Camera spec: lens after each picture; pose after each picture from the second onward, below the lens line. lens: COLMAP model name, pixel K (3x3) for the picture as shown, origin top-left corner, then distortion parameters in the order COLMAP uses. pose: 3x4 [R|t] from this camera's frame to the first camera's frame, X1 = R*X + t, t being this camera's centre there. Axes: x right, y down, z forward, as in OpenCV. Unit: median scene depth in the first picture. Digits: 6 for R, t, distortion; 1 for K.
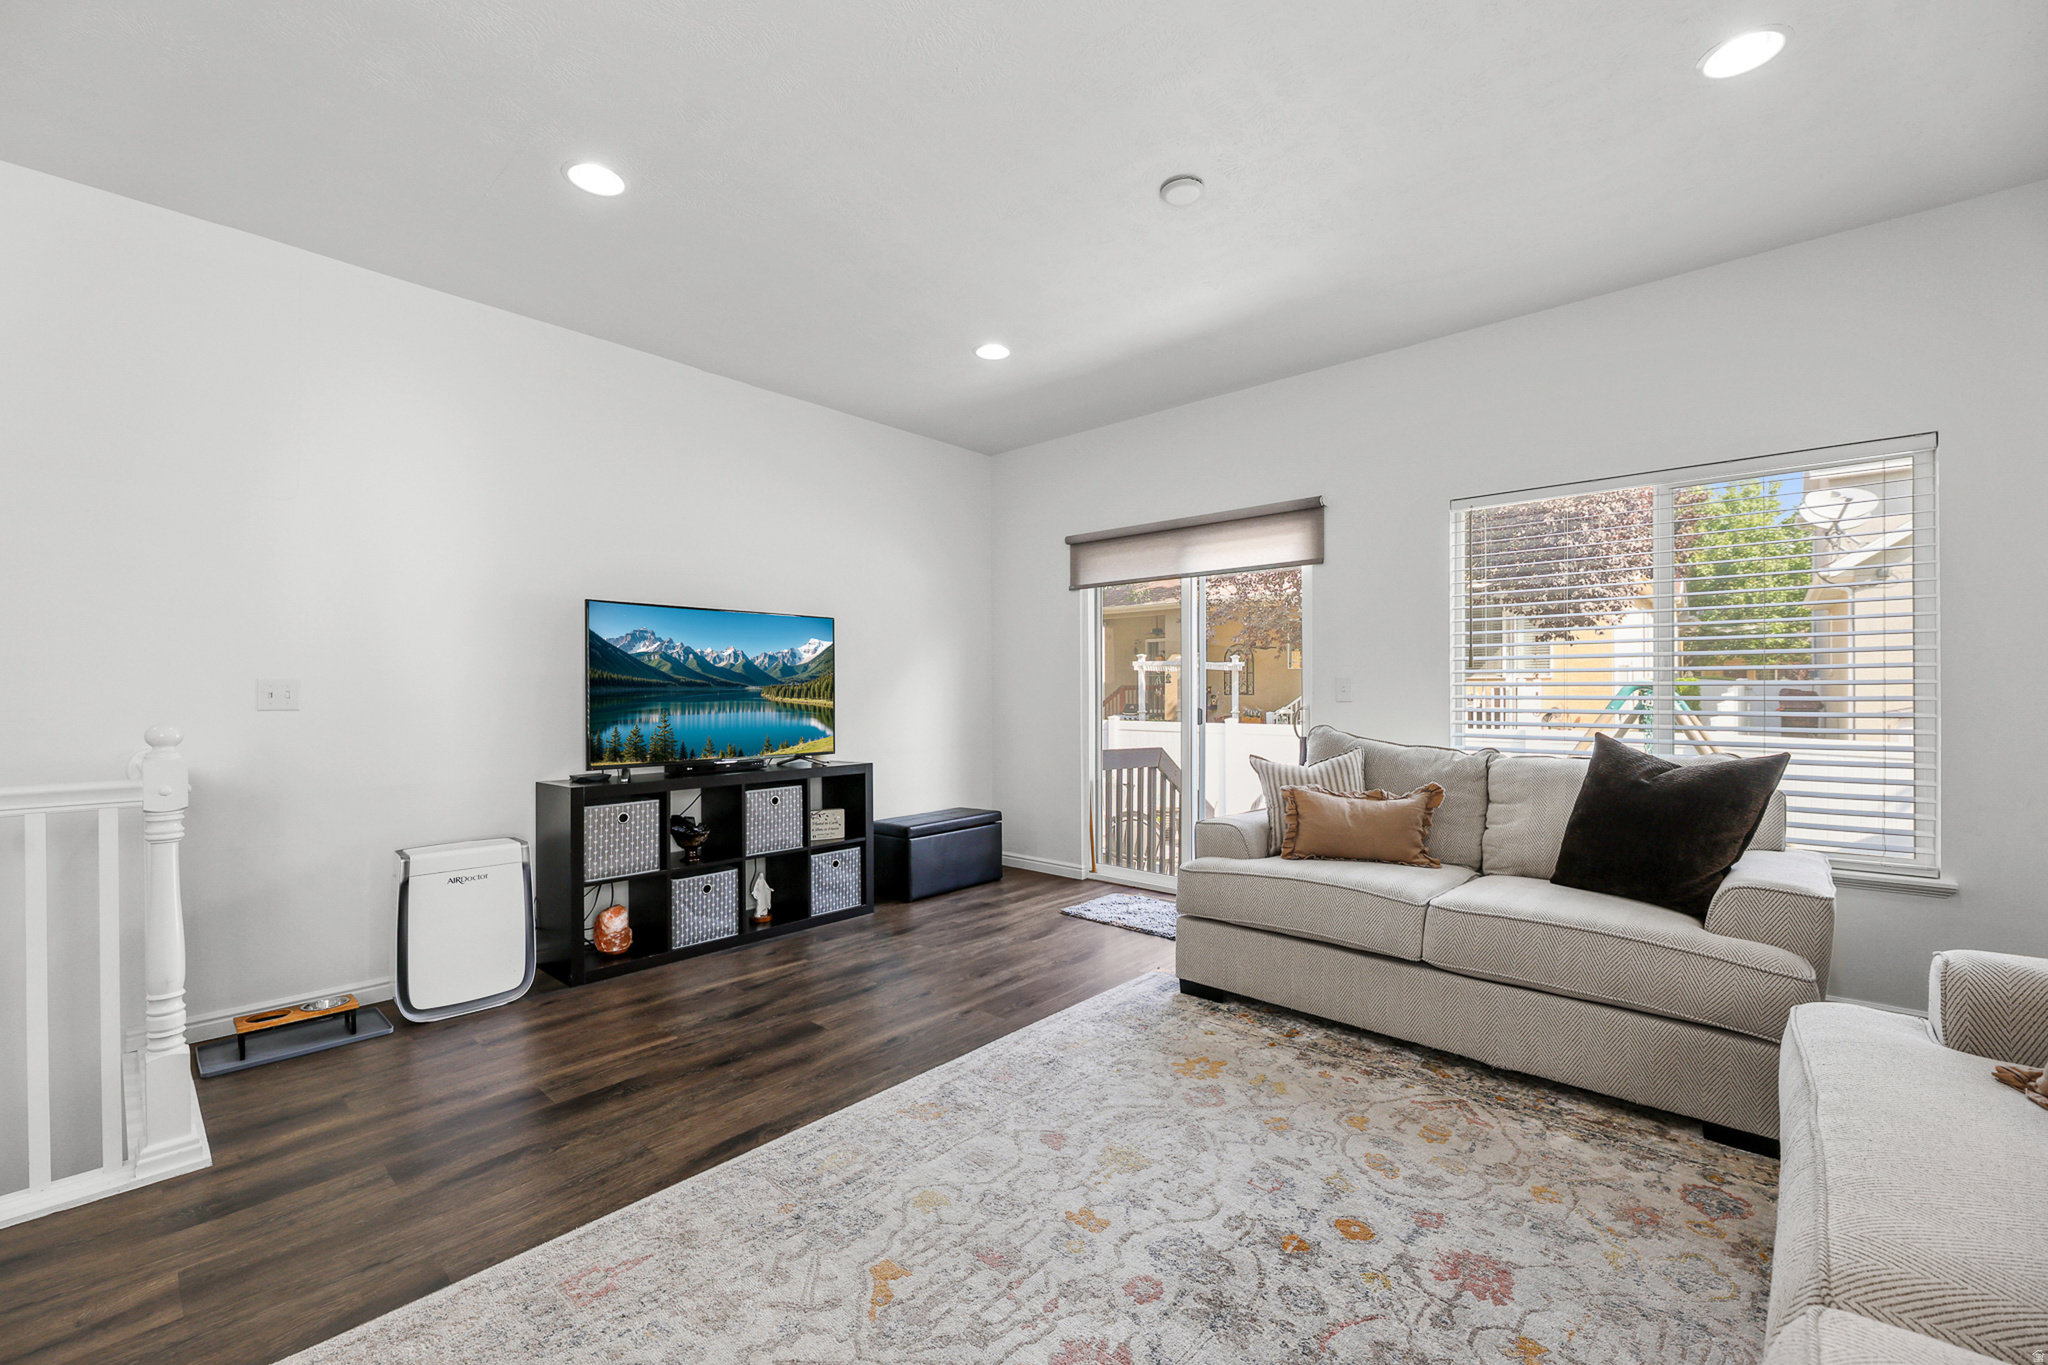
lens RADIAL K [[850.9, 0, 1017.1], [0, 850.9, 689.0], [0, 0, 1]] dist [-0.000836, -0.000664]
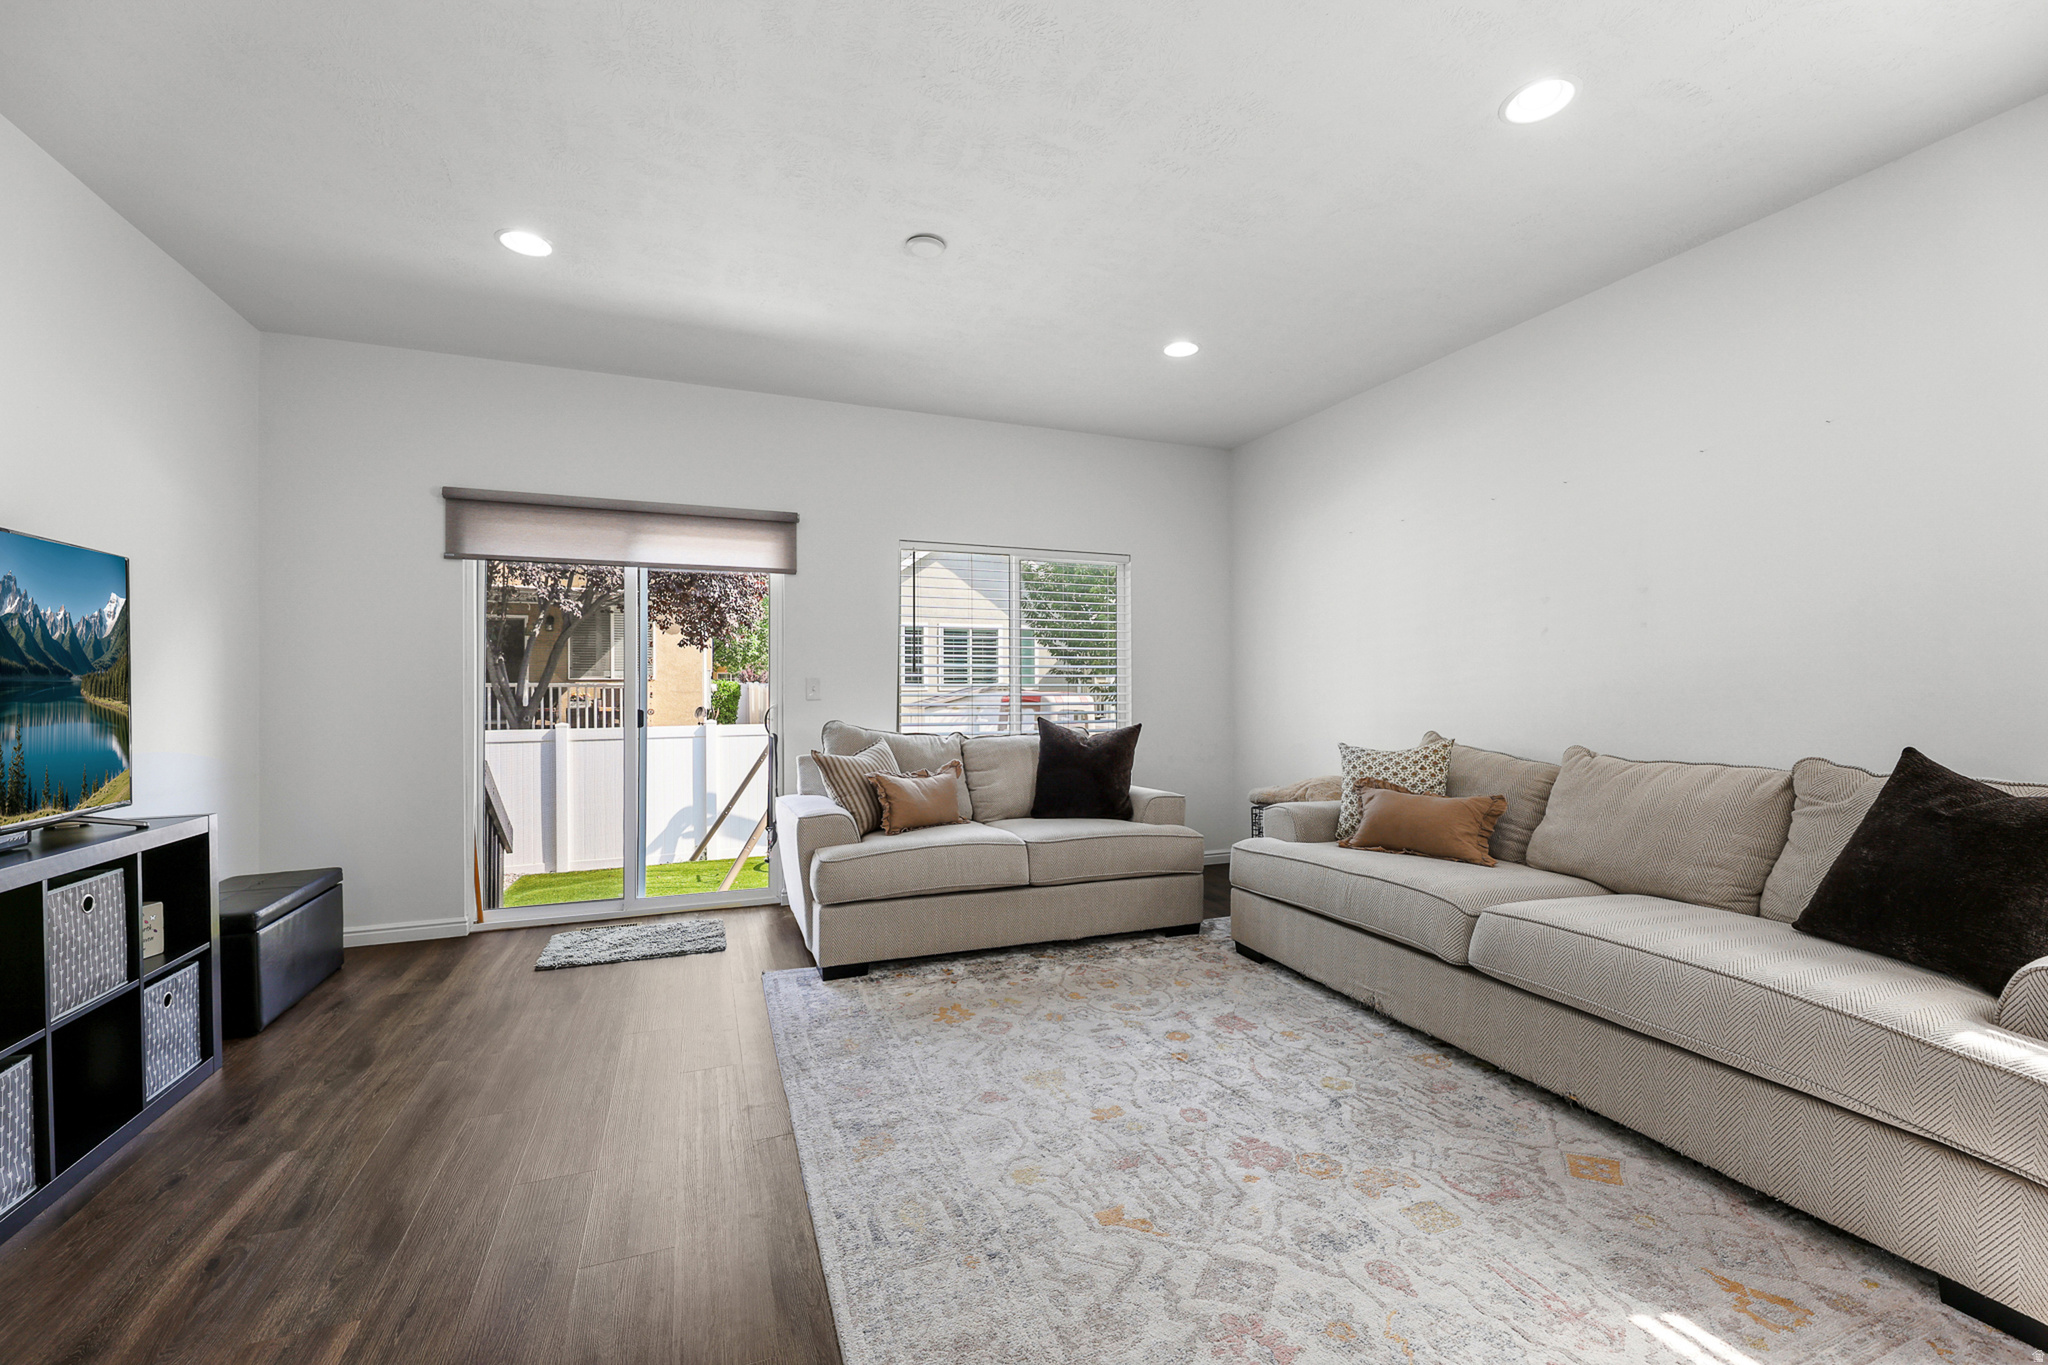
lens RADIAL K [[850.9, 0, 1017.1], [0, 850.9, 689.0], [0, 0, 1]] dist [-0.000836, -0.000664]
pose [[0.425556, 0.000356, 0.904932, -0.716834], [-0.000166, 1.000000, -0.000315, 0.000911], [-0.904932, -0.000016, 0.425556, 0.382039]]
